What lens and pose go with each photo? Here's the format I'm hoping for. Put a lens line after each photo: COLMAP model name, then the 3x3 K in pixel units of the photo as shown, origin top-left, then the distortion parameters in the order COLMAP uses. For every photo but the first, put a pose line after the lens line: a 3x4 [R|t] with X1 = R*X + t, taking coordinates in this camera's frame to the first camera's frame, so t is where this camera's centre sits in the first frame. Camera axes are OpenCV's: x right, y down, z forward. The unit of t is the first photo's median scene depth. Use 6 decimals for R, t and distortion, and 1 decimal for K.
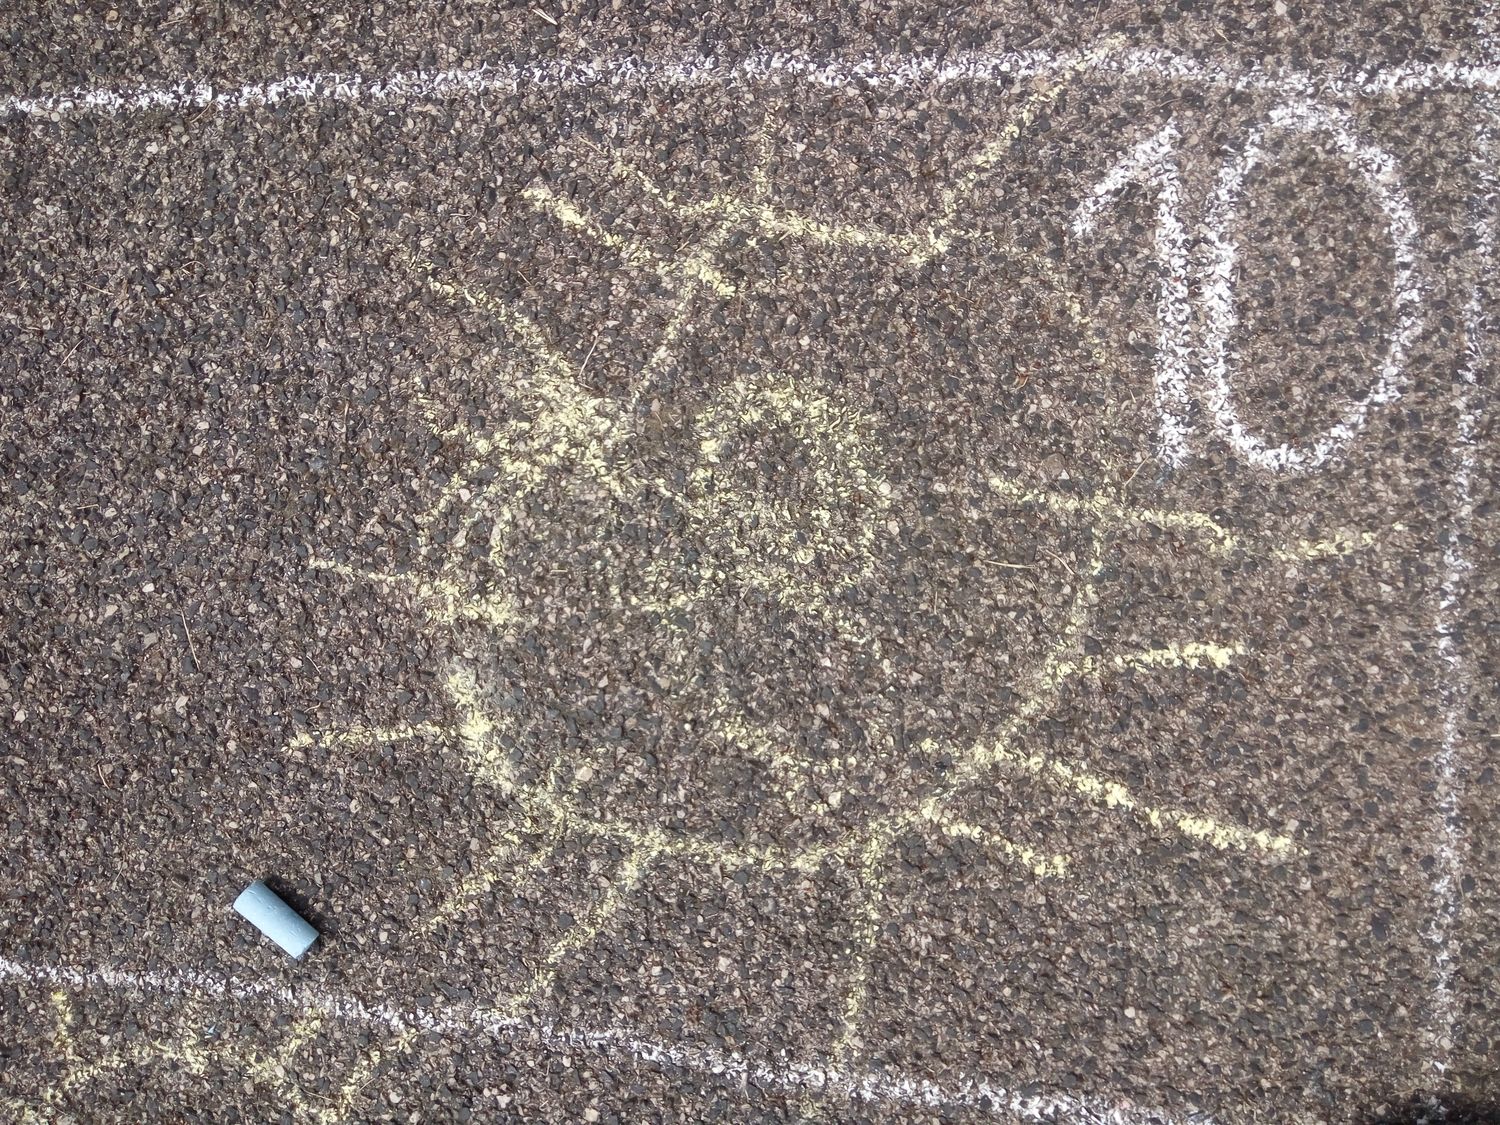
lens RADIAL K [[2361.3, 0, 750.0], [0, 2361.3, 562.5], [0, 0, 1]] dist [0.555386, -1.773939]
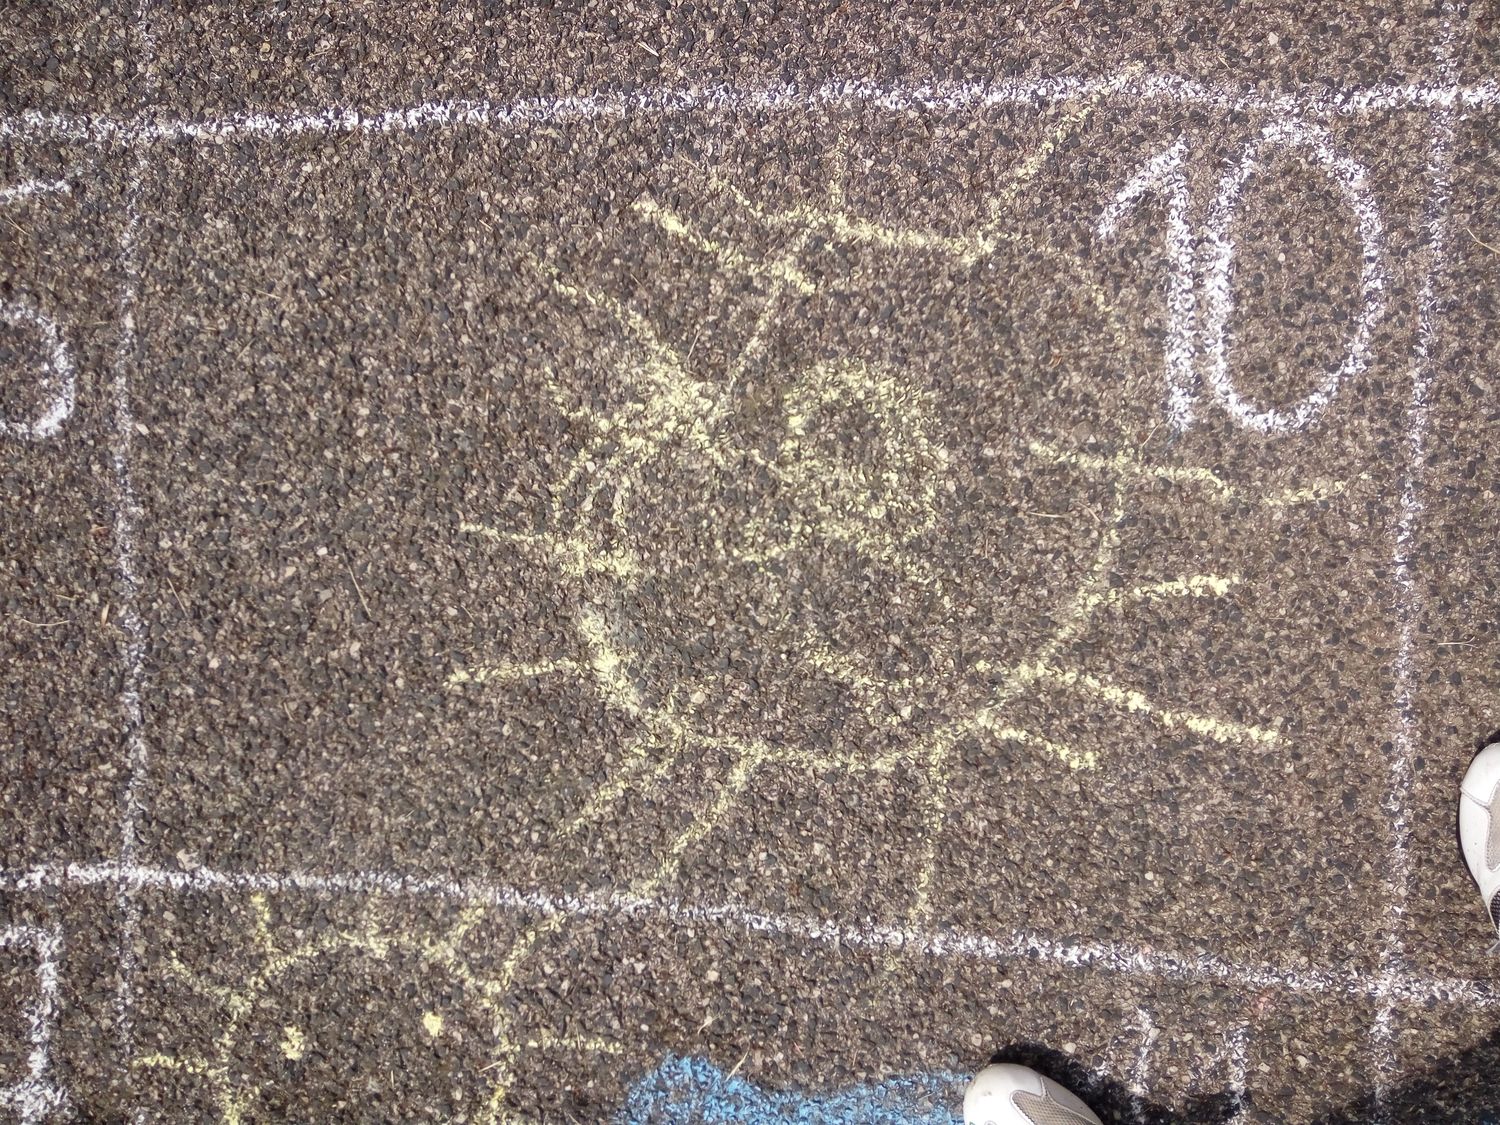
lens RADIAL K [[2361.3, 0, 750.0], [0, 2361.3, 562.5], [0, 0, 1]] dist [0.555386, -1.773939]
pose [[0.998990, -0.021813, -0.039279, 0.004912], [0.022511, 0.999595, 0.017419, 0.000476], [0.038883, -0.018286, 0.999076, -0.191951]]
